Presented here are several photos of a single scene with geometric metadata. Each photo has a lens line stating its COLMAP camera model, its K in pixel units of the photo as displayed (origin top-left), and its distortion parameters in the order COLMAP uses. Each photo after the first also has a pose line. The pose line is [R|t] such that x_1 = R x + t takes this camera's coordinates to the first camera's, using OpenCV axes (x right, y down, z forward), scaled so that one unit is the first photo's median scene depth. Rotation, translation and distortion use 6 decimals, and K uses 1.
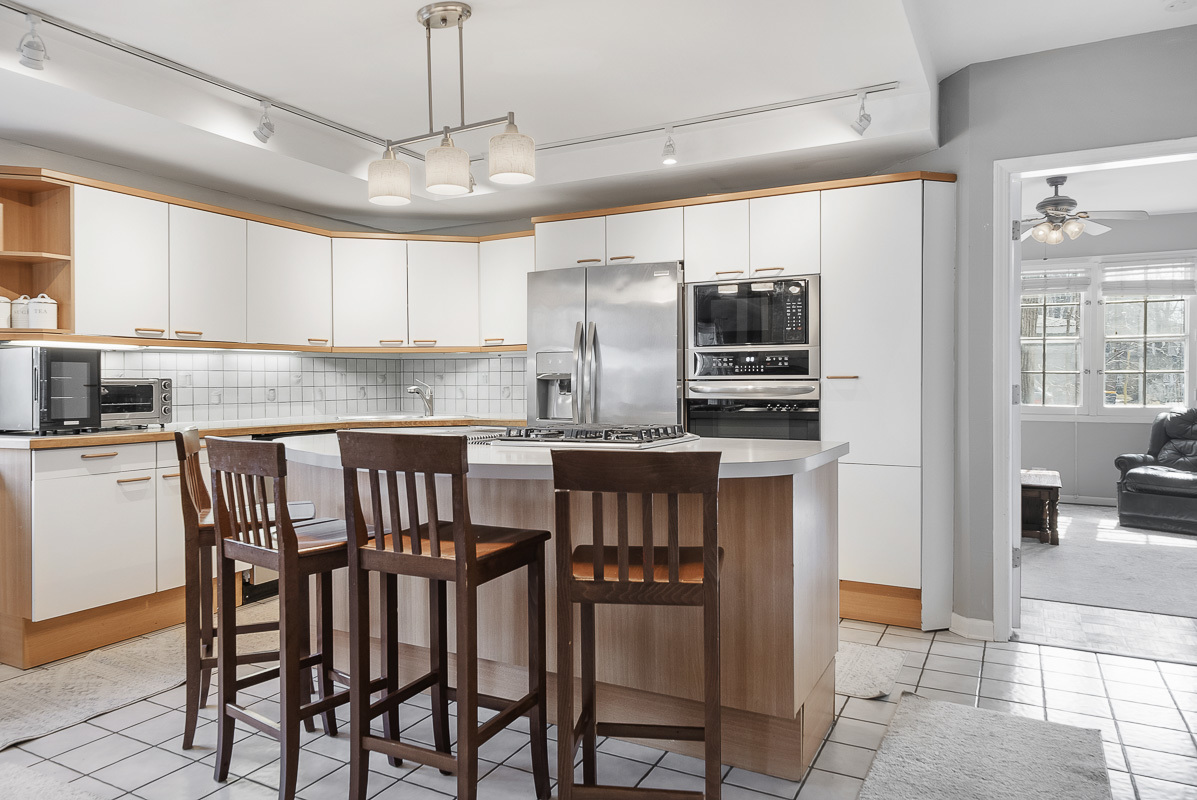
lens RADIAL K [[778.2, 0, 593.7], [0, 778.2, 384.5], [0, 0, 1]] dist [0.004556, -0.003292]
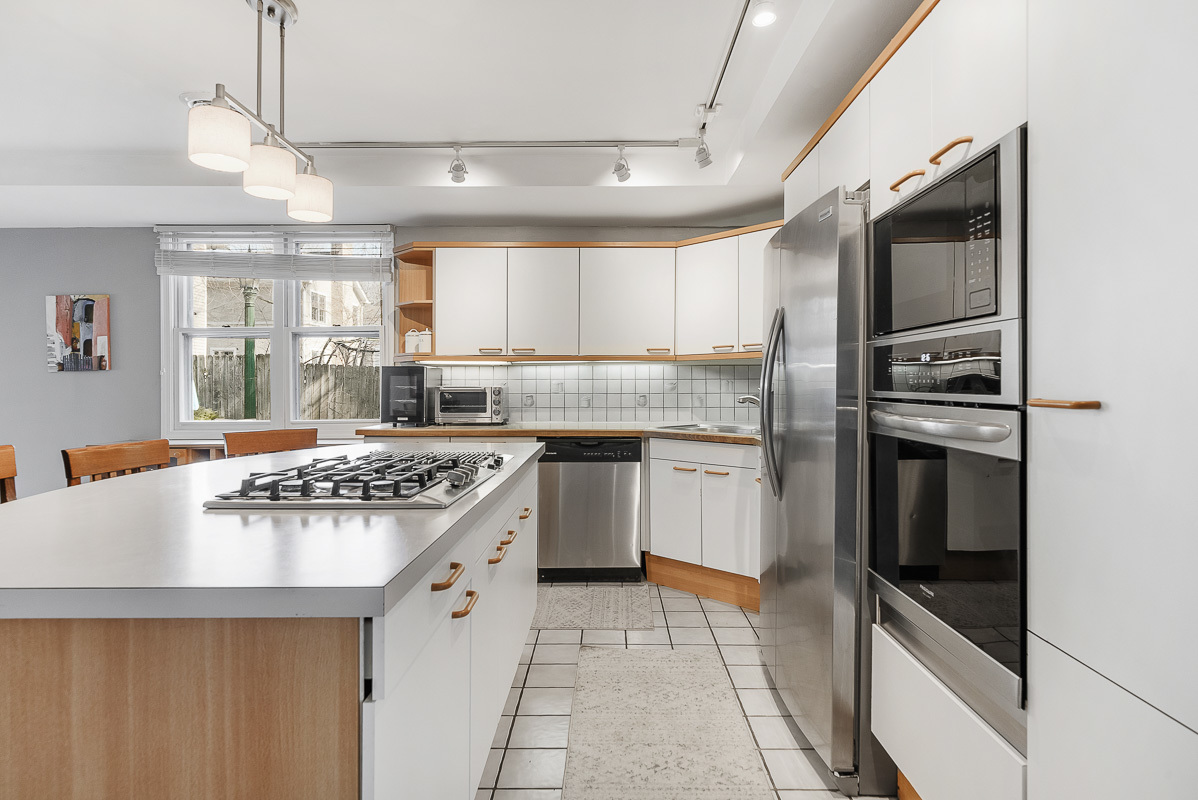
lens RADIAL K [[640.2, 0, 601.8], [0, 640.2, 380.6], [0, 0, 1]] dist [0.000535, 0.000004]
pose [[0.476411, 0.001620, -0.879221, 0.555505], [-0.005010, 0.999987, -0.000872, -0.022016], [0.879208, 0.004820, 0.476413, 0.814788]]
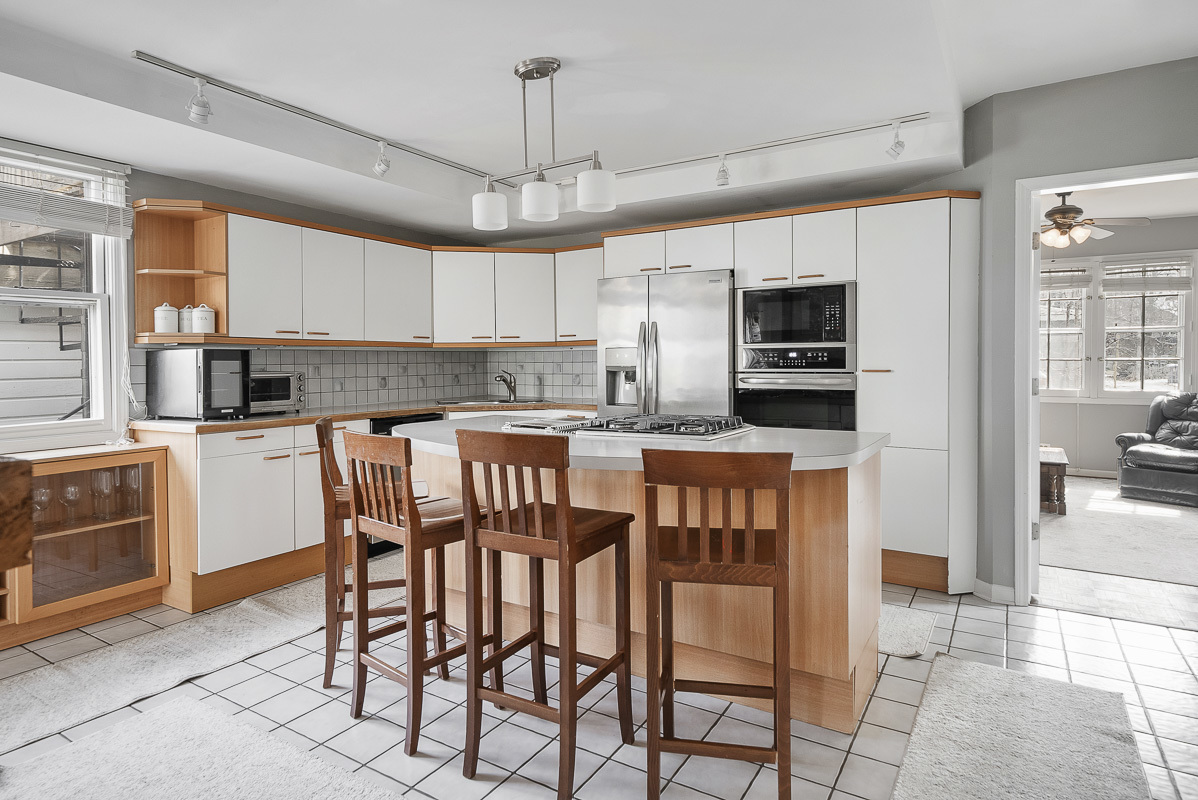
lens RADIAL K [[659.9, 0, 599.7], [0, 659.9, 368.1], [0, 0, 1]] dist [0.000705, 0.000835]
pose [[0.998187, -0.001849, -0.060155, -0.032325], [0.002233, 0.999978, 0.006311, -0.024171], [0.060142, -0.006434, 0.998169, 0.010750]]
